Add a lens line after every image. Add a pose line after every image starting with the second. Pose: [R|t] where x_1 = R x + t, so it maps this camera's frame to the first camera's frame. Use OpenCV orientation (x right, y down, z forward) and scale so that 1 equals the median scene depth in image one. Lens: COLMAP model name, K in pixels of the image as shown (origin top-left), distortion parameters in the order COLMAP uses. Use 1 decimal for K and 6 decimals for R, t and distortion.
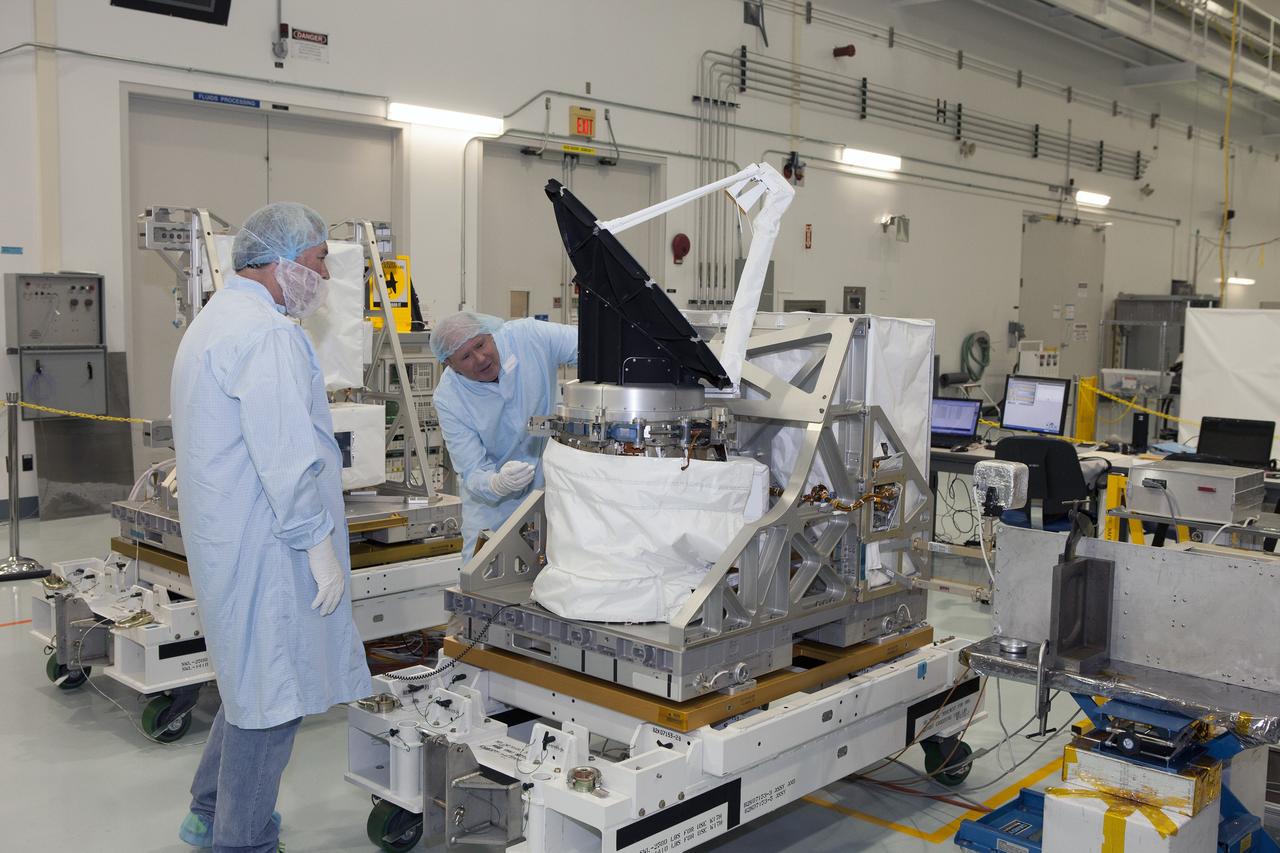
lens RADIAL K [[1276.0, 0, 640.0], [0, 1276.0, 426.5], [0, 0, 1]] dist [-0.087037, 0.150280]
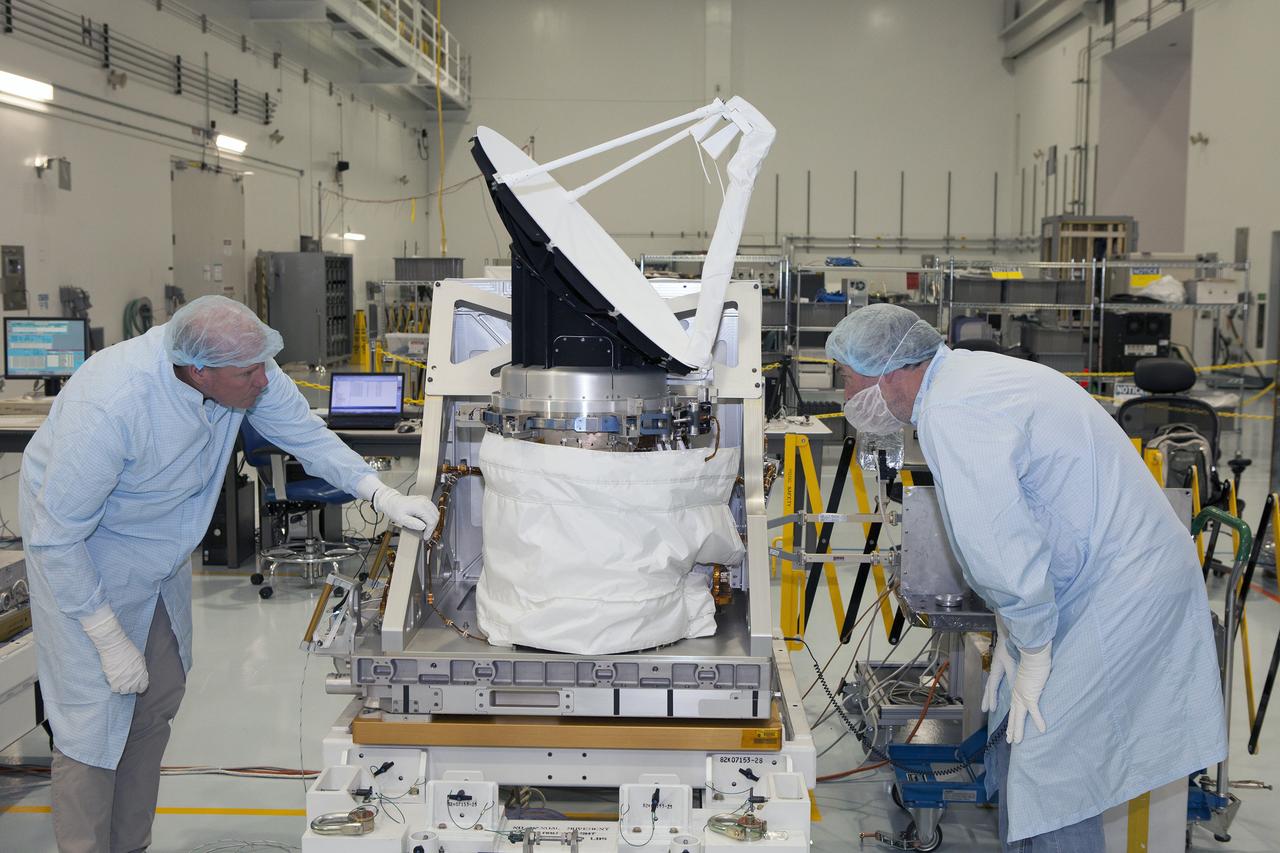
lens RADIAL K [[1450.8, 0, 640.0], [0, 1450.8, 426.5], [0, 0, 1]] dist [-0.016162, 0.056407]
pose [[0.754502, -0.084002, 0.650900, -0.146232], [0.073420, 0.996353, 0.043479, -0.008230], [-0.652178, 0.014984, 0.757918, 0.061366]]
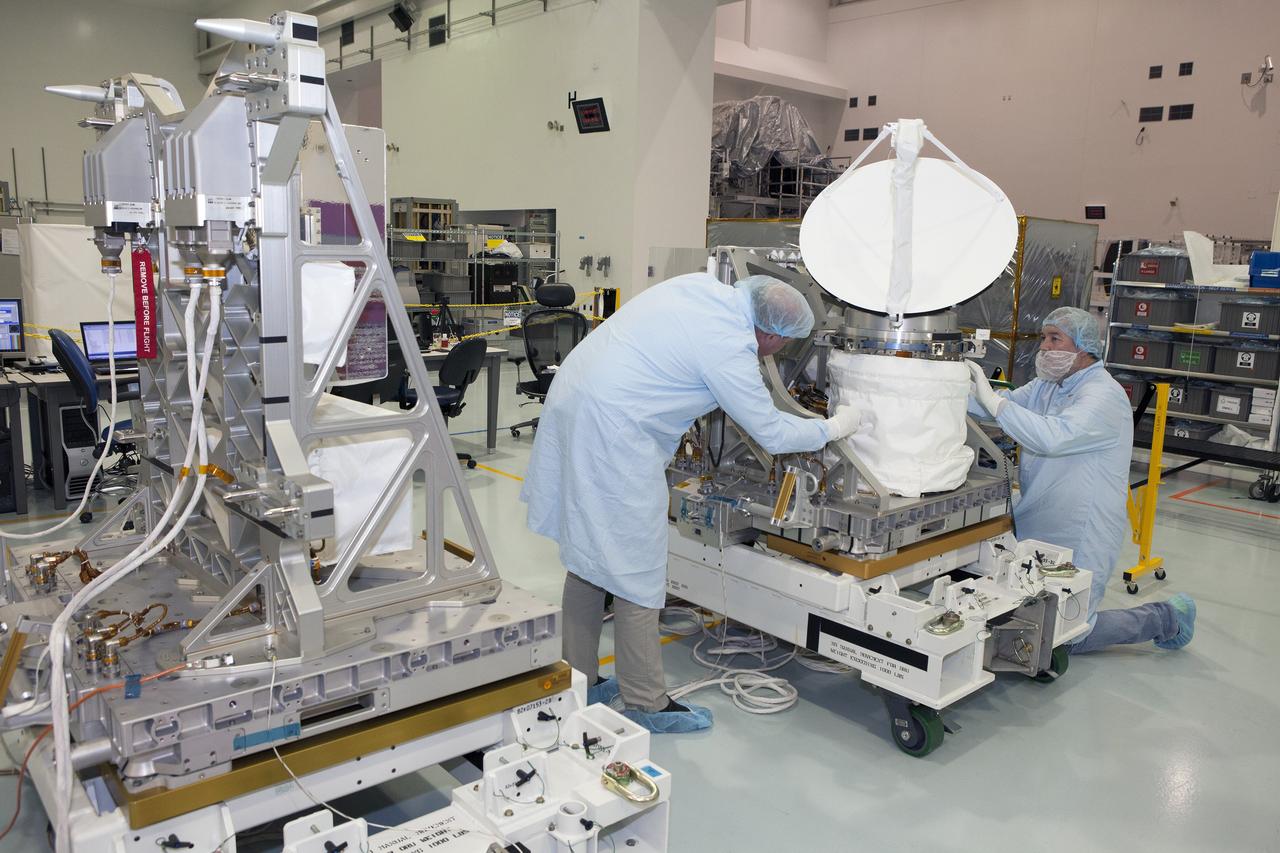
lens RADIAL K [[984.0, 0, 640.0], [0, 984.0, 426.5], [0, 0, 1]] dist [-0.070633, 0.003899]
pose [[0.100901, -0.195156, 0.975568, -0.245554], [0.069793, 0.979545, 0.188733, -0.029870], [-0.992445, 0.049044, 0.112457, 0.280573]]
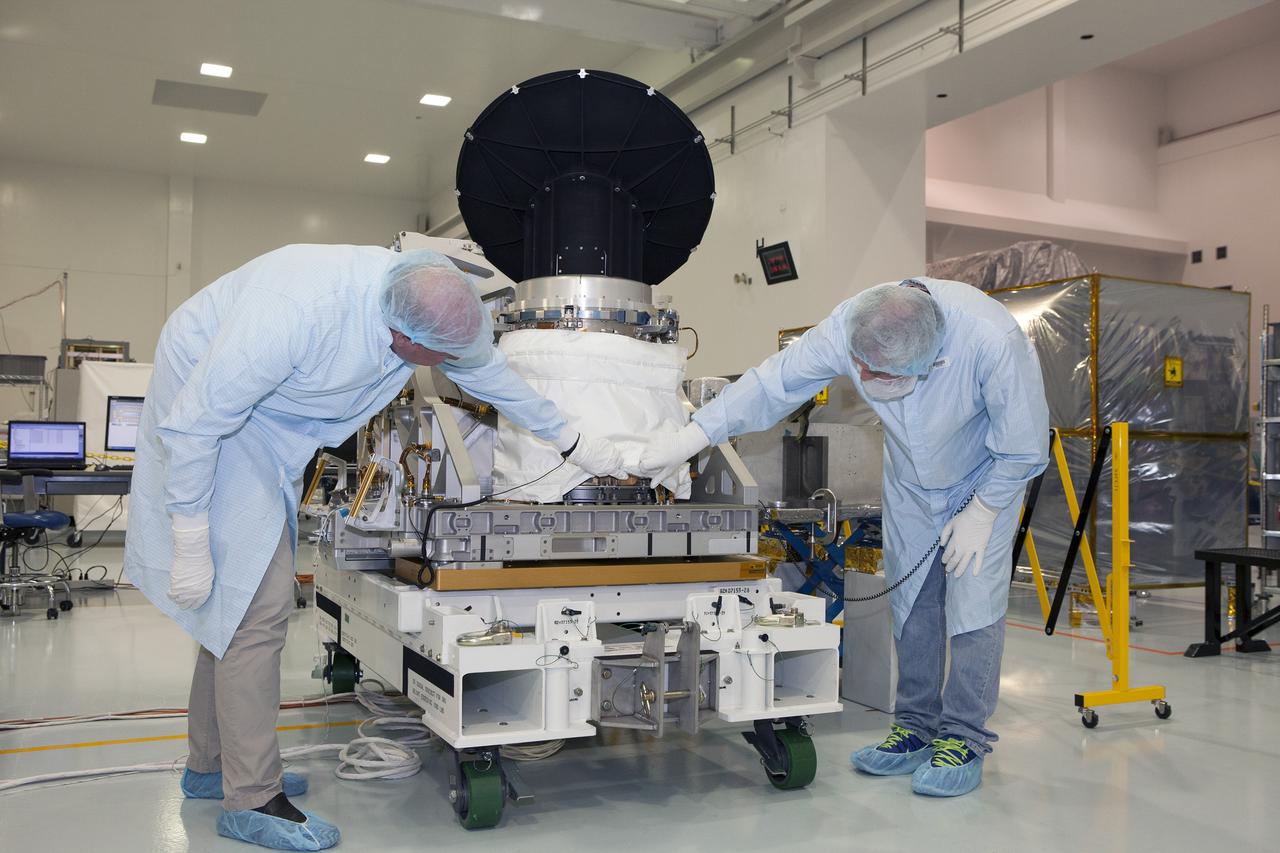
lens RADIAL K [[1182.1, 0, 637.3], [0, 1182.1, 429.5], [0, 0, 1]] dist [-0.089105, 0.130346]
pose [[0.373226, 0.006067, 0.927720, -0.211582], [0.084704, 0.995579, -0.040587, 0.030020], [-0.923865, 0.093730, 0.371063, 0.149918]]
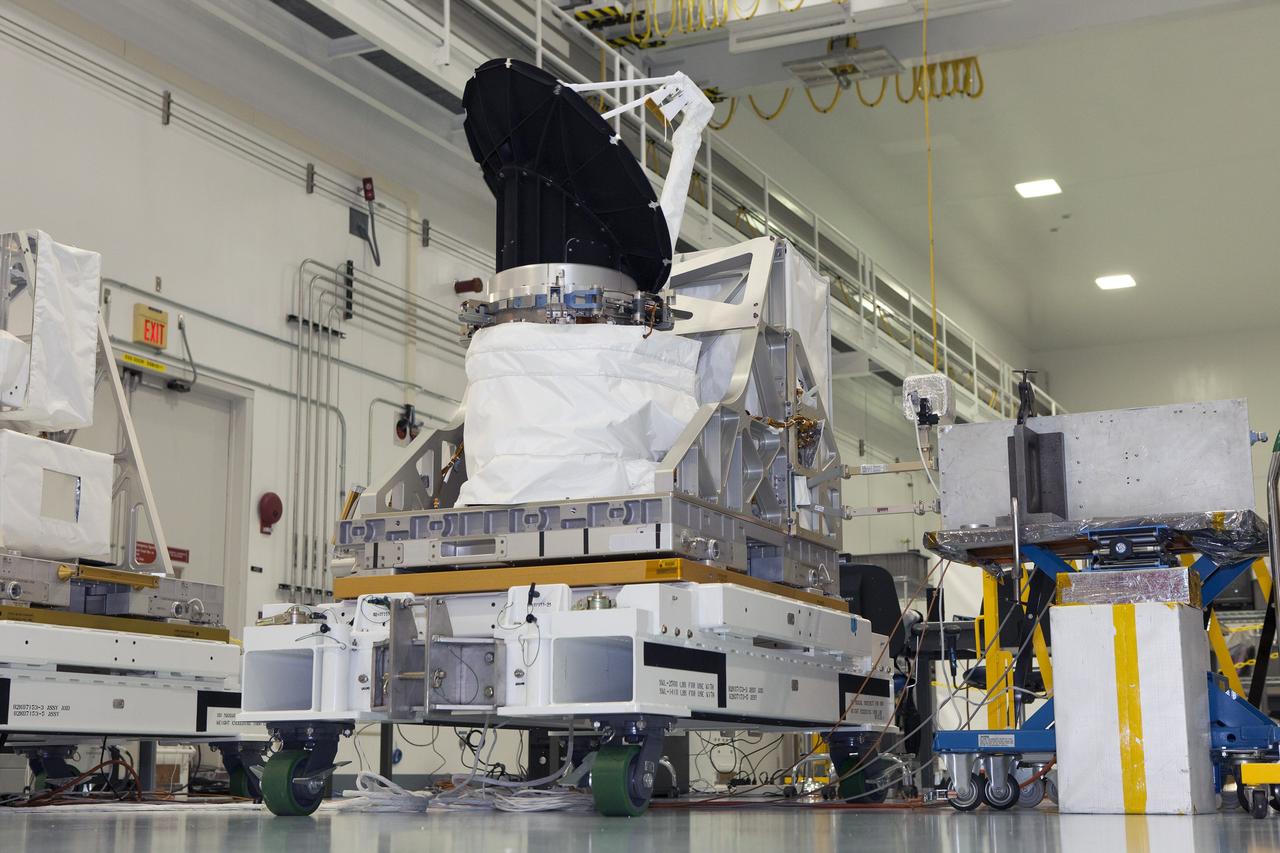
lens RADIAL K [[1879.9, 0, 645.6], [0, 1879.9, 412.7], [0, 0, 1]] dist [0.030038, 0.037285]
pose [[0.950746, 0.037520, 0.307693, -0.089171], [0.052581, 0.958740, -0.279380, 0.108281], [-0.305480, 0.281798, 0.909545, -0.059902]]
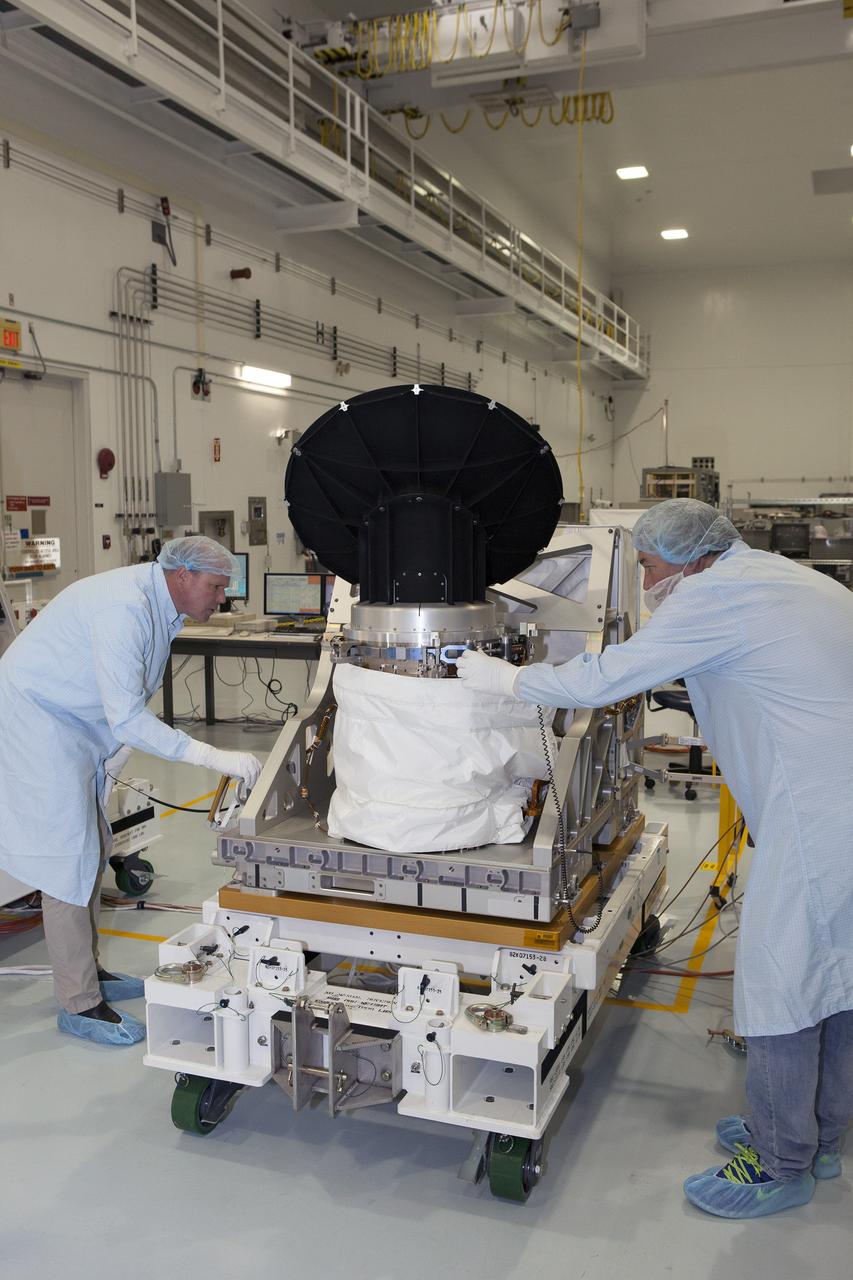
lens RADIAL K [[1182.1, 0, 426.5], [0, 1182.1, 640.0], [0, 0, 1]] dist [-0.089105, 0.130346]
pose [[0.924701, -0.063627, 0.375340, -0.083031], [0.058993, 0.997974, 0.023839, -0.006540], [-0.376096, 0.000099, 0.926581, 0.040135]]
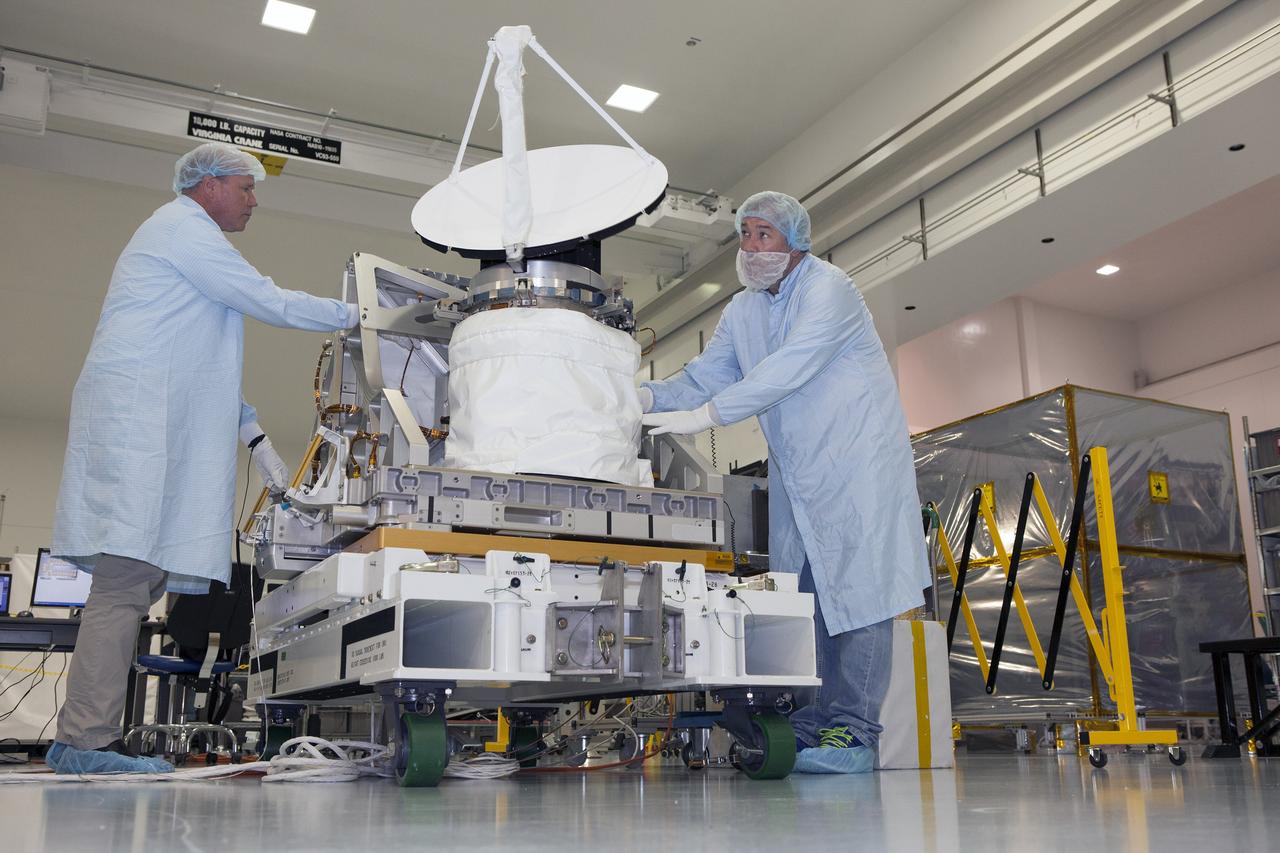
lens RADIAL K [[1244.9, 0, 640.0], [0, 1244.9, 426.5], [0, 0, 1]] dist [-0.082505, 0.123468]
pose [[0.353022, 0.212762, 0.911102, -0.207333], [0.106412, 0.958351, -0.265027, 0.083814], [-0.929544, 0.190513, 0.315679, 0.154041]]
